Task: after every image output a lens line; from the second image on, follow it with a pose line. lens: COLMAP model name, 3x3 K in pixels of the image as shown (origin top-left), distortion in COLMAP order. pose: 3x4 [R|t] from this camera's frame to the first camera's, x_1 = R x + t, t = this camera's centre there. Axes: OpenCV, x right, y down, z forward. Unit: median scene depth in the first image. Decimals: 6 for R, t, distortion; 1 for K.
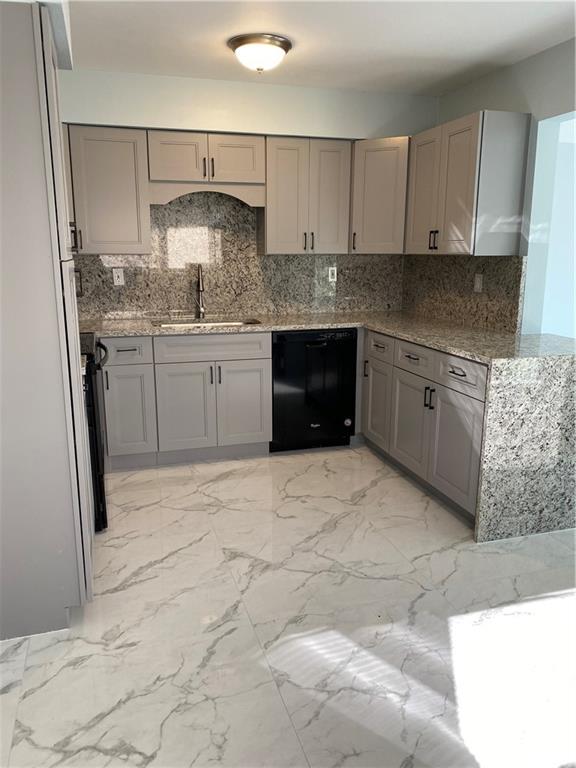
lens RADIAL K [[583.6, 0, 286.3], [0, 583.6, 395.4], [0, 0, 1]] dist [0.042788, -0.059167]
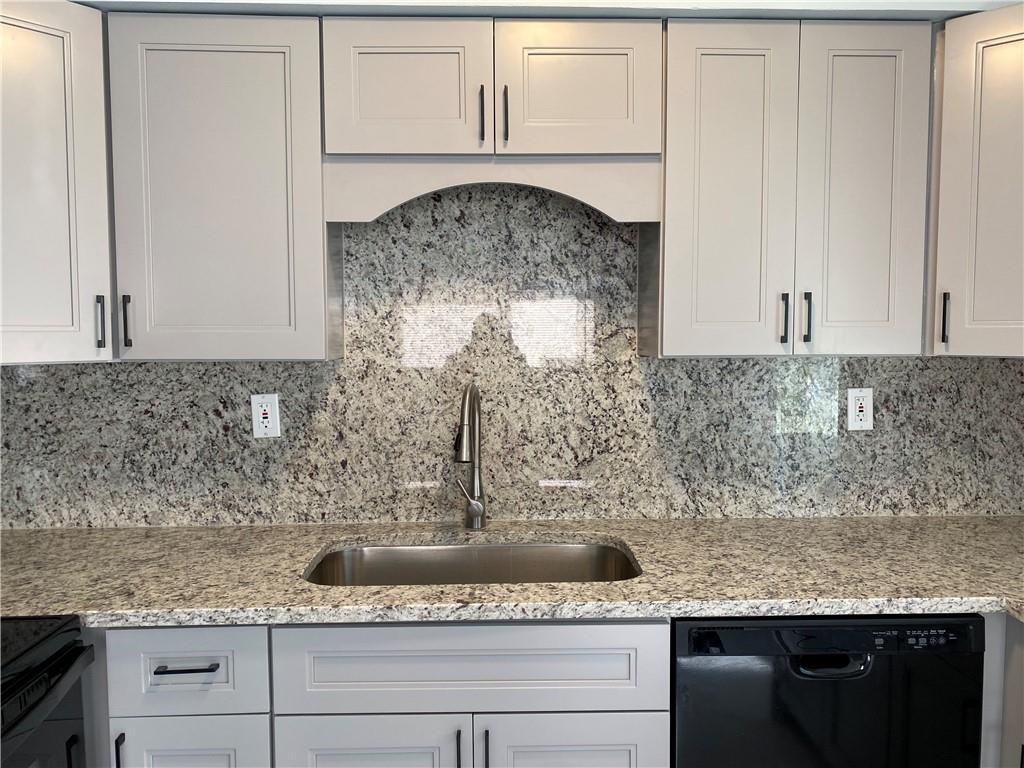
lens RADIAL K [[778.2, 0, 512.5], [0, 778.2, 387.8], [0, 0, 1]] dist [0.042788, -0.059167]
pose [[0.967928, 0.010741, -0.251000, -0.004902], [-0.053939, 0.984672, -0.165869, -0.149834], [0.245371, 0.174088, 0.953670, 0.573442]]
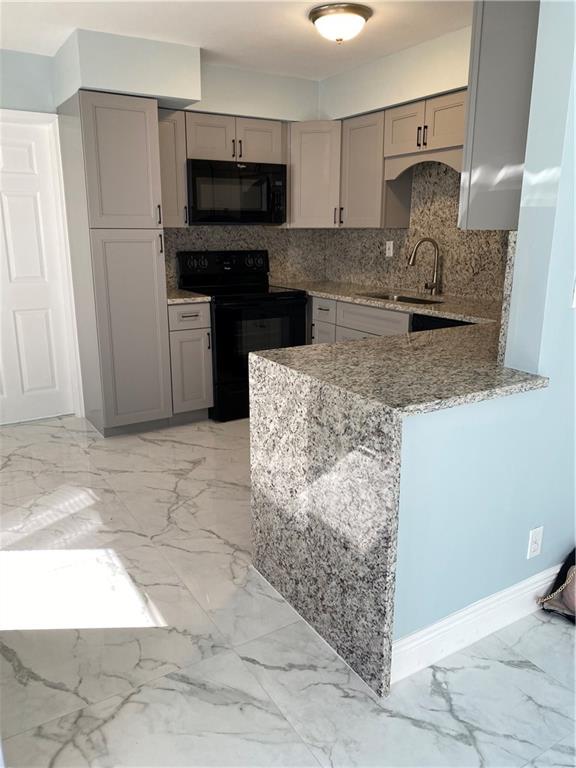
lens RADIAL K [[583.6, 0, 276.0], [0, 583.6, 388.0], [0, 0, 1]] dist [0.042788, -0.059167]
pose [[0.235568, 0.256595, -0.937372, 0.791703], [-0.232107, 0.951459, 0.202121, -0.130629], [0.943734, 0.169957, 0.283690, 0.549766]]
